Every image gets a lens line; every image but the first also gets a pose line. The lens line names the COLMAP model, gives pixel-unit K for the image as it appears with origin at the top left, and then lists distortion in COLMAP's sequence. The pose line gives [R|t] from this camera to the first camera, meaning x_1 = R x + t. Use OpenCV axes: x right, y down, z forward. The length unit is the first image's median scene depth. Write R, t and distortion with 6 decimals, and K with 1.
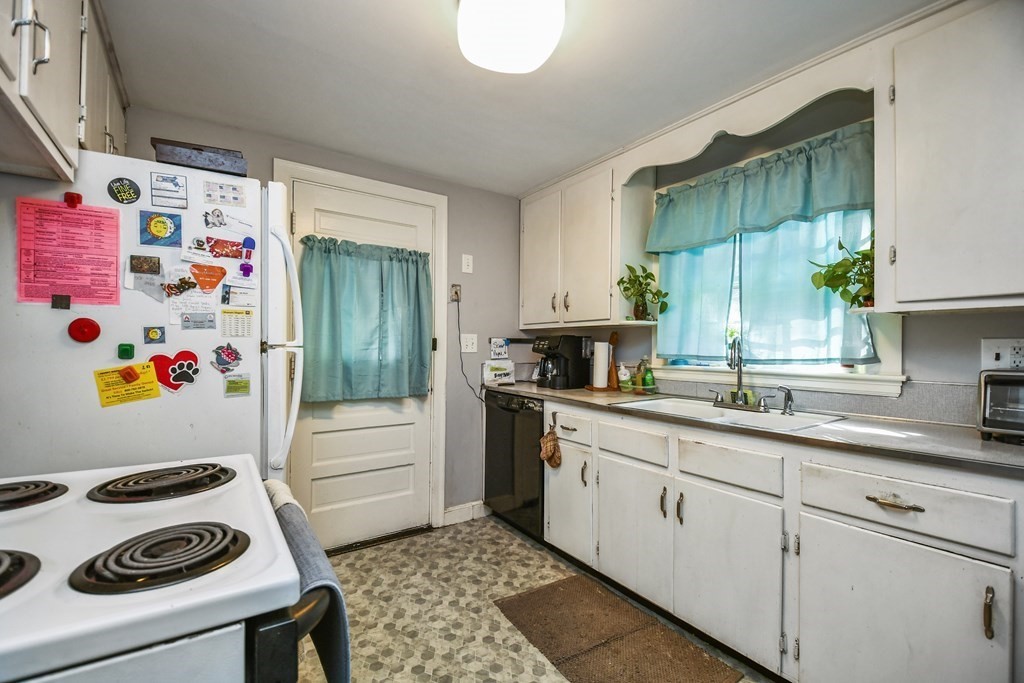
lens RADIAL K [[449.4, 0, 512.0], [0, 449.4, 341.5], [0, 0, 1]] dist [-0.002729, -0.010322]
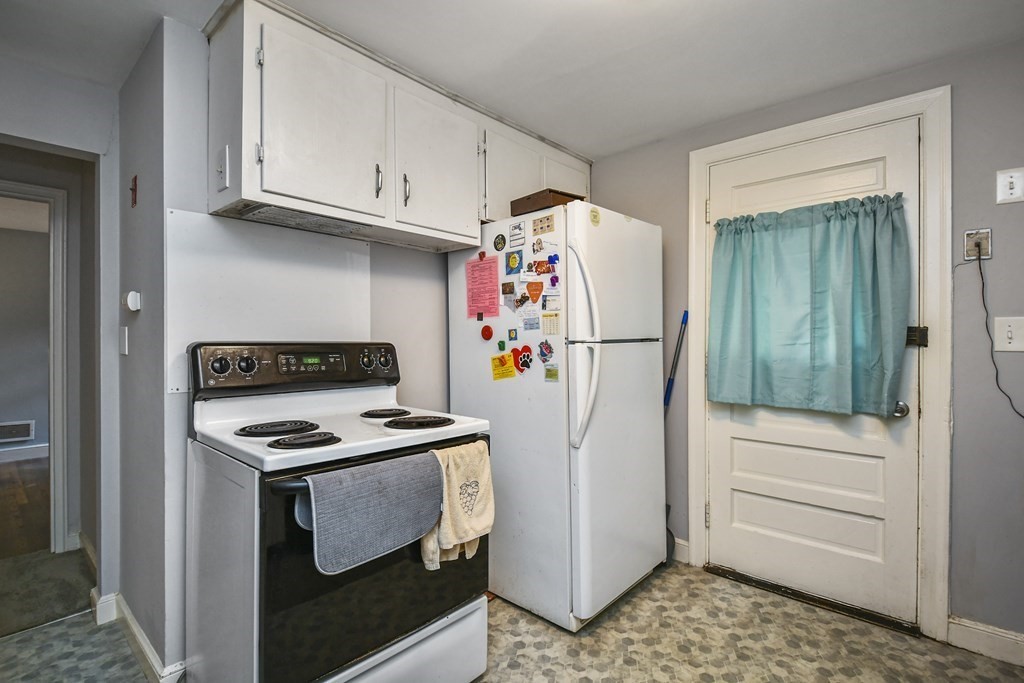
lens RADIAL K [[467.8, 0, 478.8], [0, 467.8, 340.2], [0, 0, 1]] dist [0.033095, -0.020523]
pose [[0.203585, -0.005237, -0.979043, 0.639527], [0.016081, 0.999869, -0.002005, 0.004566], [0.978925, -0.015336, 0.203643, 0.523130]]
